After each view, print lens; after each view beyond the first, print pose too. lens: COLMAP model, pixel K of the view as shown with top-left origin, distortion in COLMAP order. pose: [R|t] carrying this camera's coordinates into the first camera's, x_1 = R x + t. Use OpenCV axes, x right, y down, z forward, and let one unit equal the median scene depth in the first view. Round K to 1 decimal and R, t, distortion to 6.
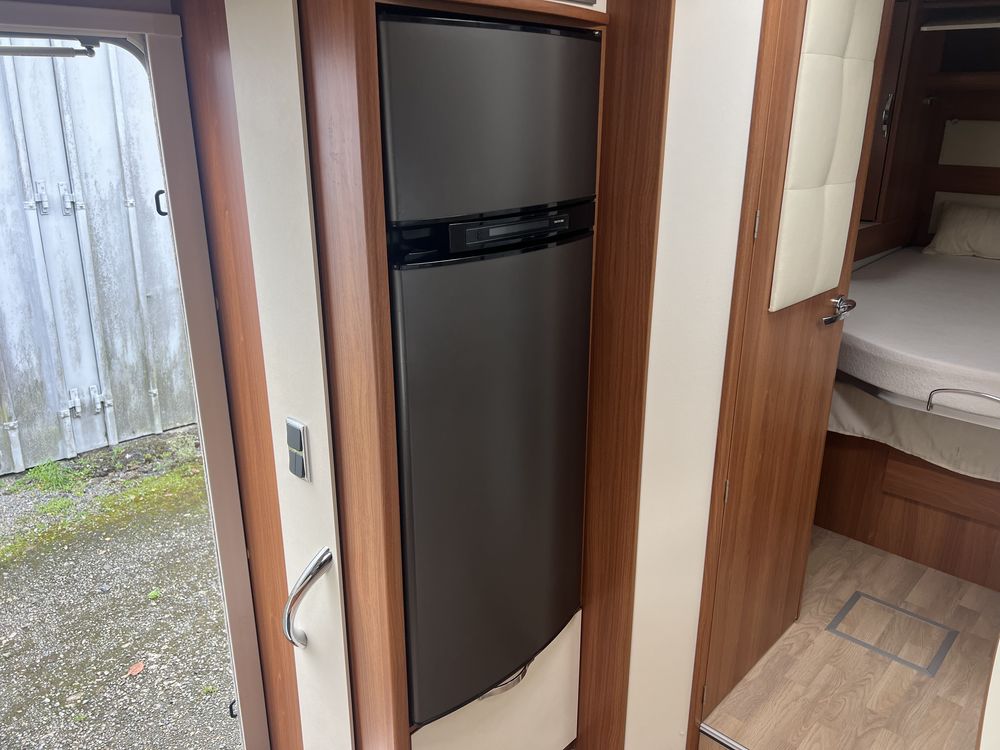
lens RADIAL K [[757.2, 0, 500.0], [0, 757.2, 375.0], [0, 0, 1]] dist [0.049402, -0.061226]
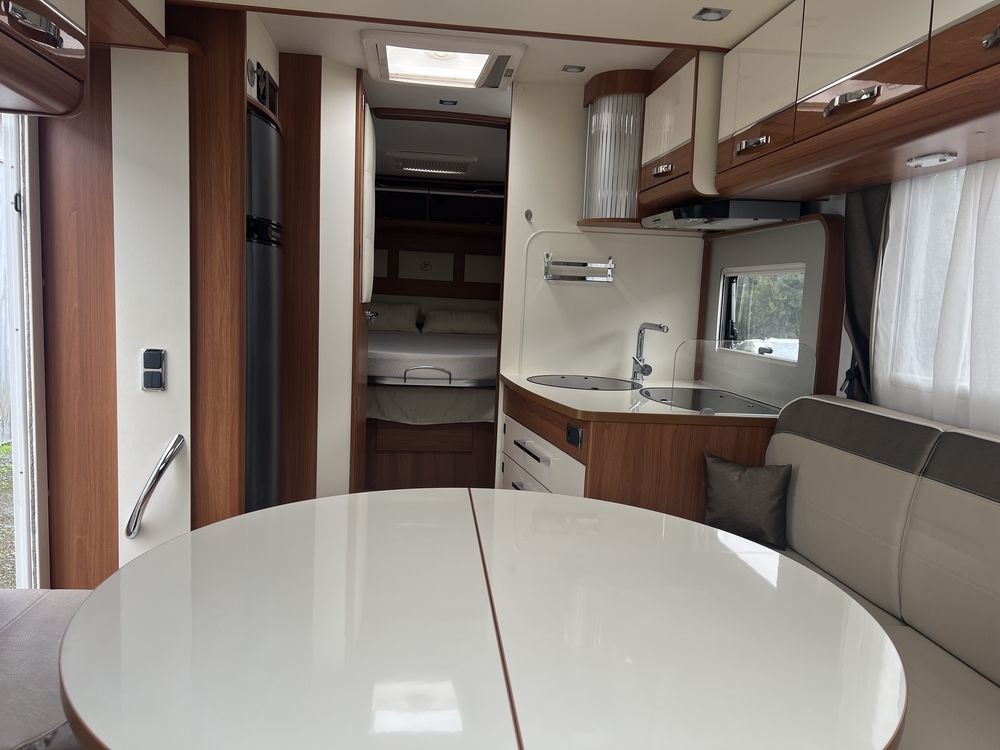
lens RADIAL K [[757.2, 0, 500.0], [0, 757.2, 375.0], [0, 0, 1]] dist [0.049402, -0.061226]
pose [[0.645341, -0.053015, 0.762053, -0.758964], [0.215410, 0.969734, -0.114955, 0.334660], [-0.732894, 0.238339, 0.637229, -0.341300]]
